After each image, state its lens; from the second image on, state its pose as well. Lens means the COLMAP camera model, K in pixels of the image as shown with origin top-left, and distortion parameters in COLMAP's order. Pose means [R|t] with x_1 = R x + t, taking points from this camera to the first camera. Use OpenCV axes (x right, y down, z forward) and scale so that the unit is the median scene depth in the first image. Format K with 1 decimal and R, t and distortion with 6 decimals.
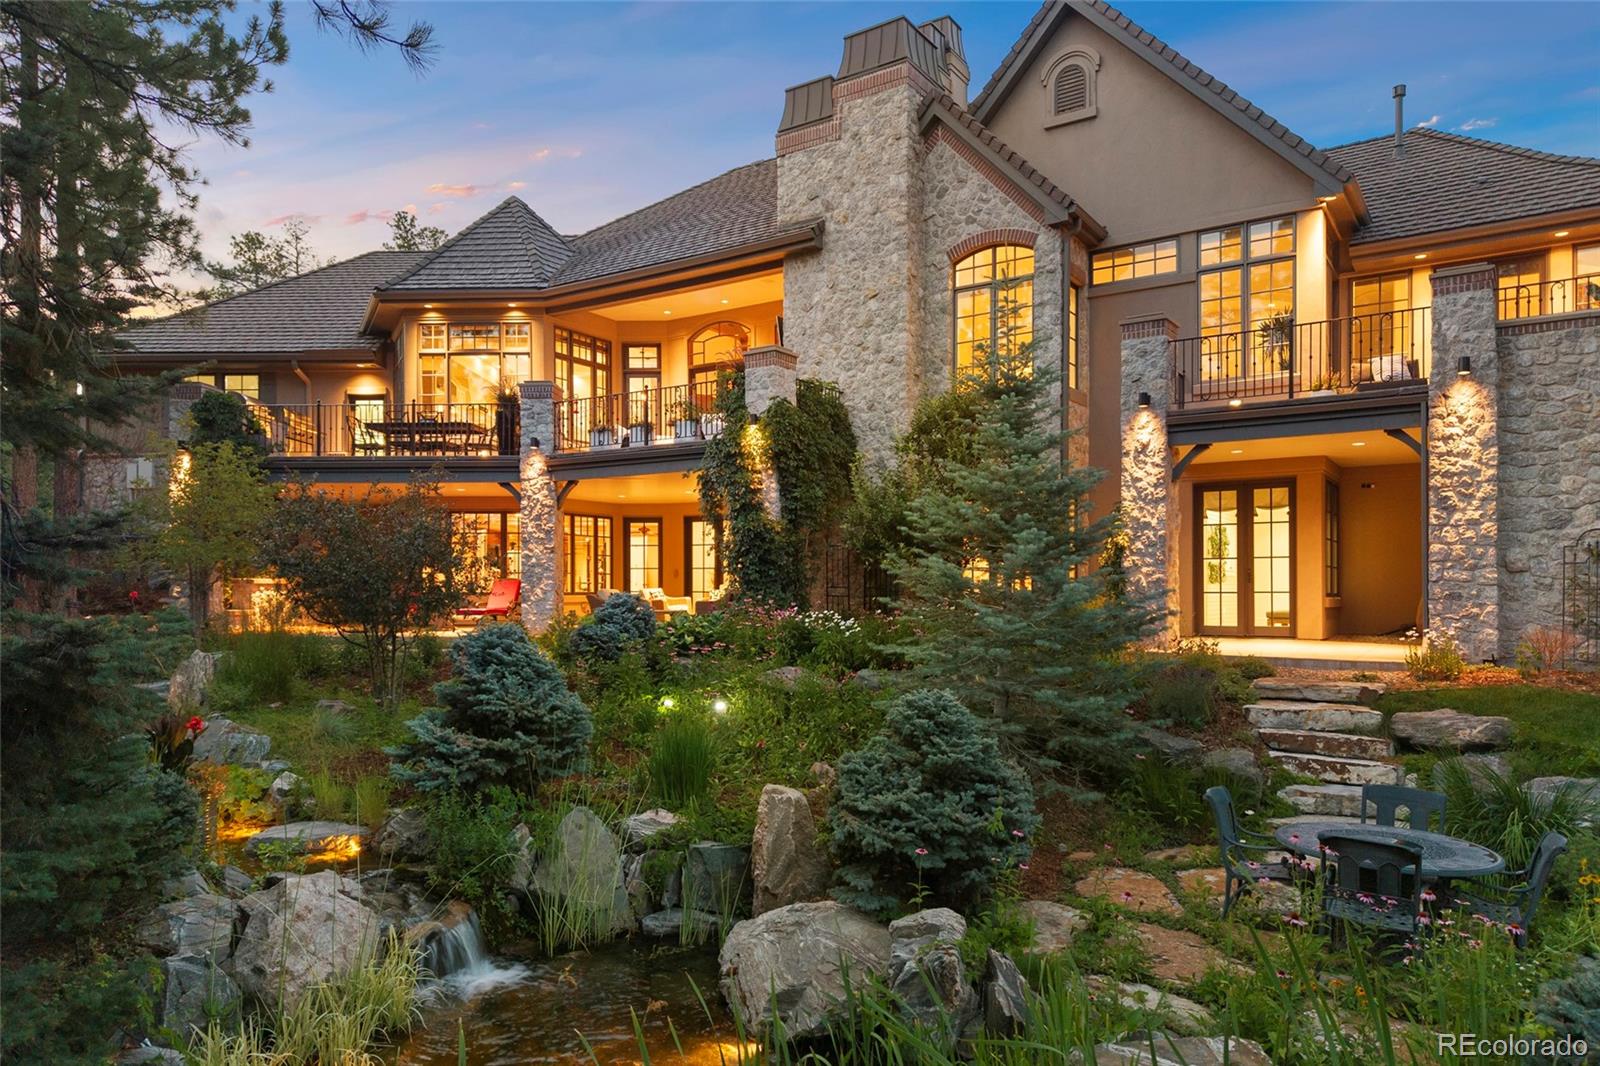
lens RADIAL K [[1078.7, 0, 719.7], [0, 1078.7, 665.5], [0, 0, 1]] dist [0.083488, -0.089353]
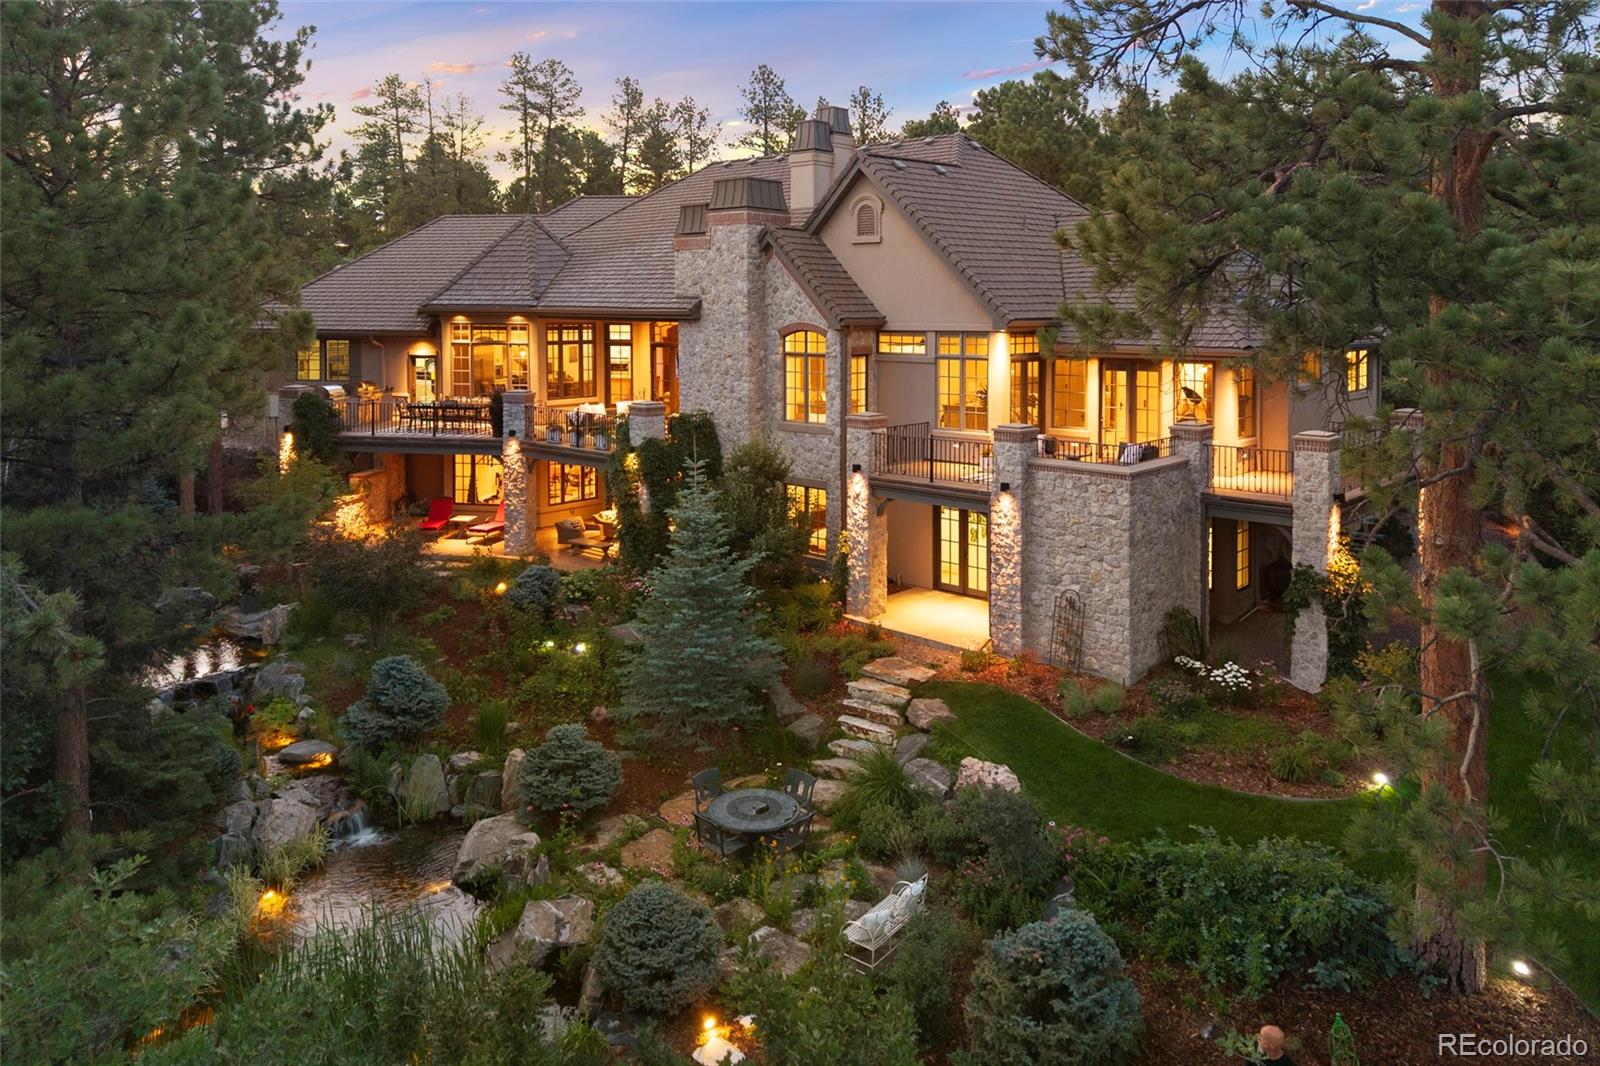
lens RADIAL K [[1000.5, 0, 757.1], [0, 1000.5, 536.0], [0, 0, 1]] dist [0.008258, -0.003512]
pose [[0.996808, 0.050274, -0.062020, 0.278762], [-0.043884, 0.993978, 0.100407, -0.234140], [0.066695, -0.097365, 0.993012, -0.388520]]
